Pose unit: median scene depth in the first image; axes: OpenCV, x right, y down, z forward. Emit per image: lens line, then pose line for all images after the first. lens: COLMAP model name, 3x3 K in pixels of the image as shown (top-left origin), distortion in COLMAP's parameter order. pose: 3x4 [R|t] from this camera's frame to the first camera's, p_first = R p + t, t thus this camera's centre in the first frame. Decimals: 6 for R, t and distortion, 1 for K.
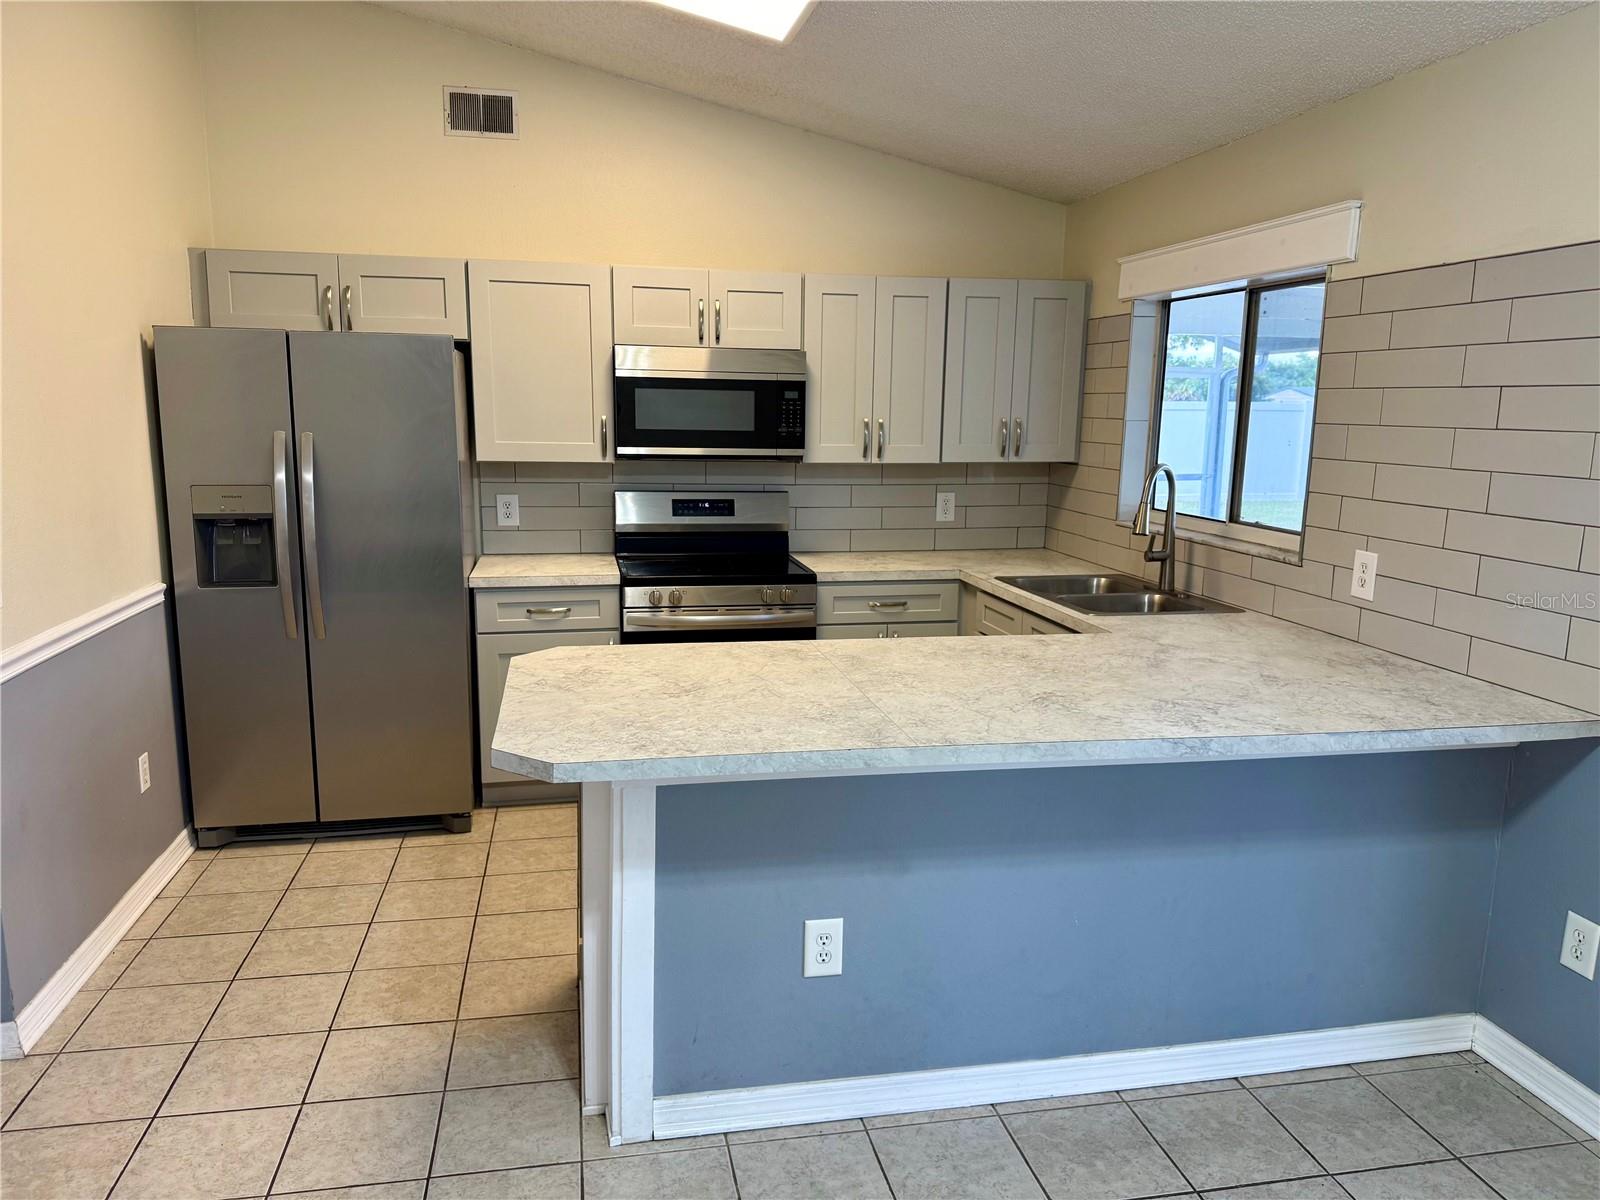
lens RADIAL K [[1134.8, 0, 793.3], [0, 1134.8, 602.0], [0, 0, 1]] dist [0.020375, -0.034696]
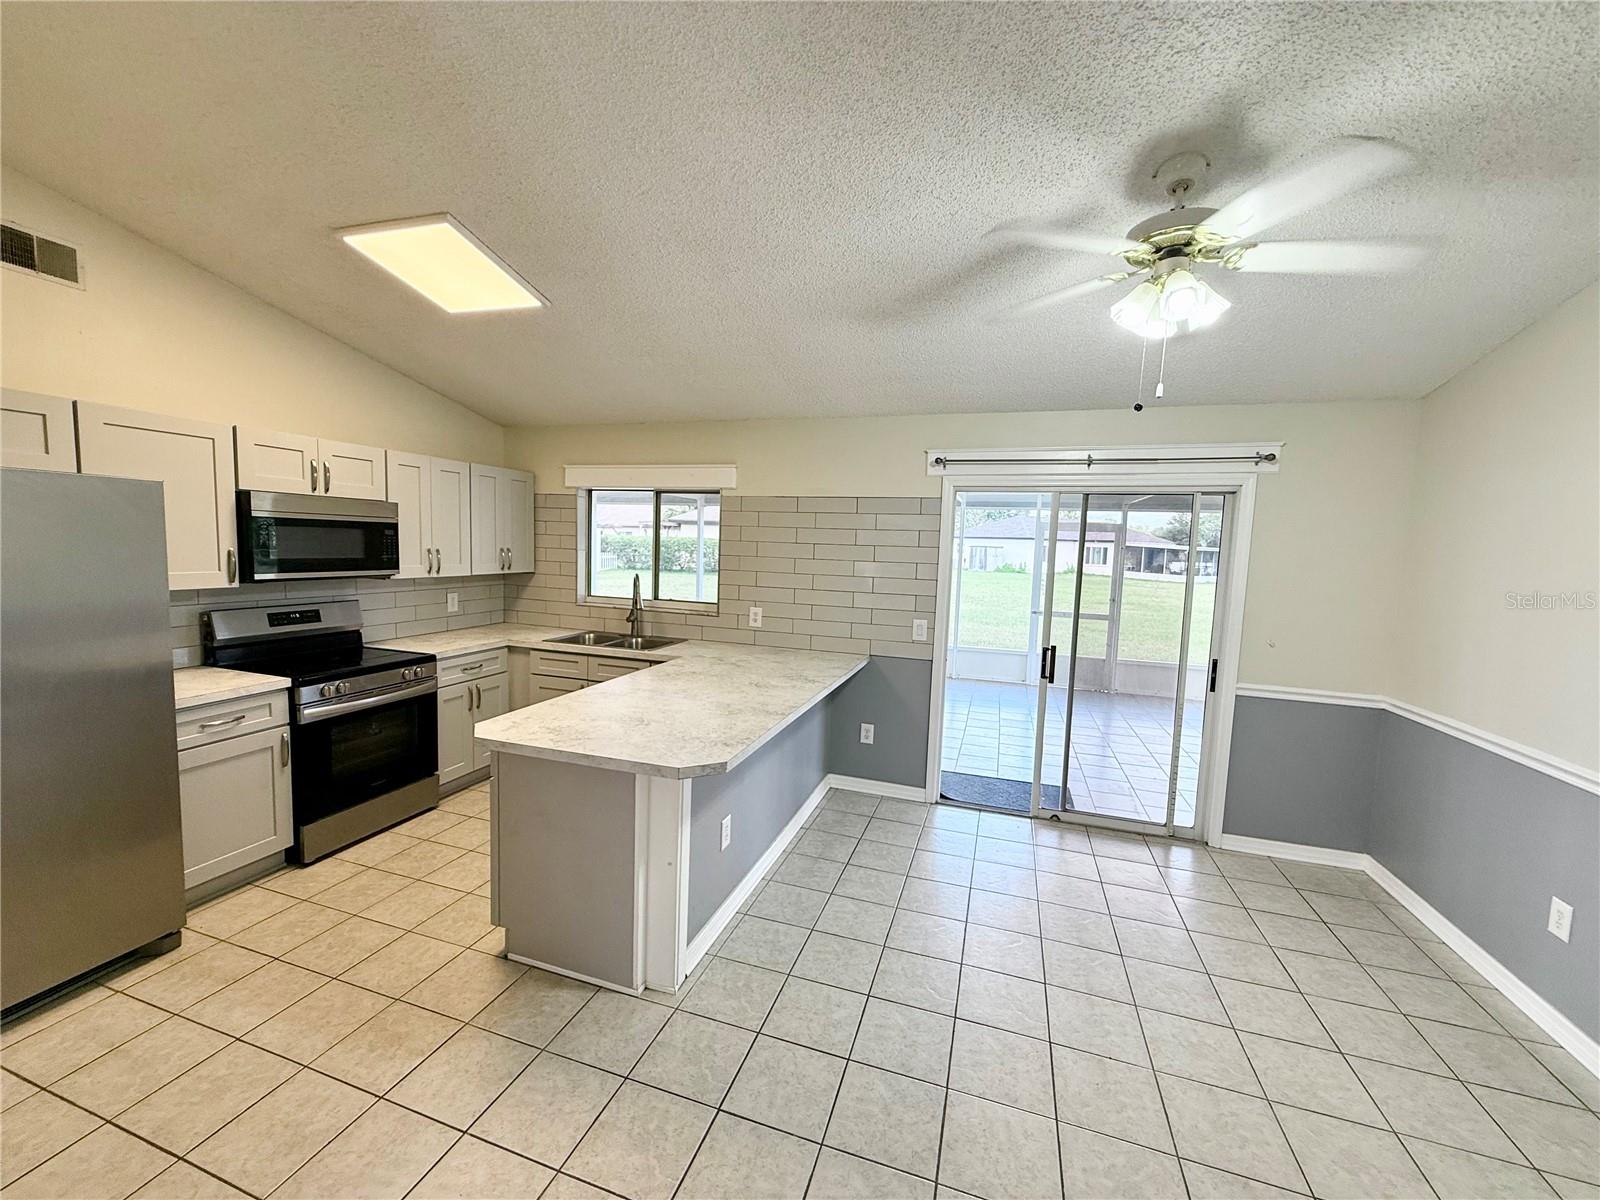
lens RADIAL K [[641.2, 0, 794.4], [0, 641.2, 594.0], [0, 0, 1]] dist [-0.002498, 0.000139]
pose [[0.489452, -0.066205, 0.869514, -0.507760], [0.120892, 0.992637, 0.007529, -0.057280], [-0.863610, 0.101432, 0.493852, 0.187624]]
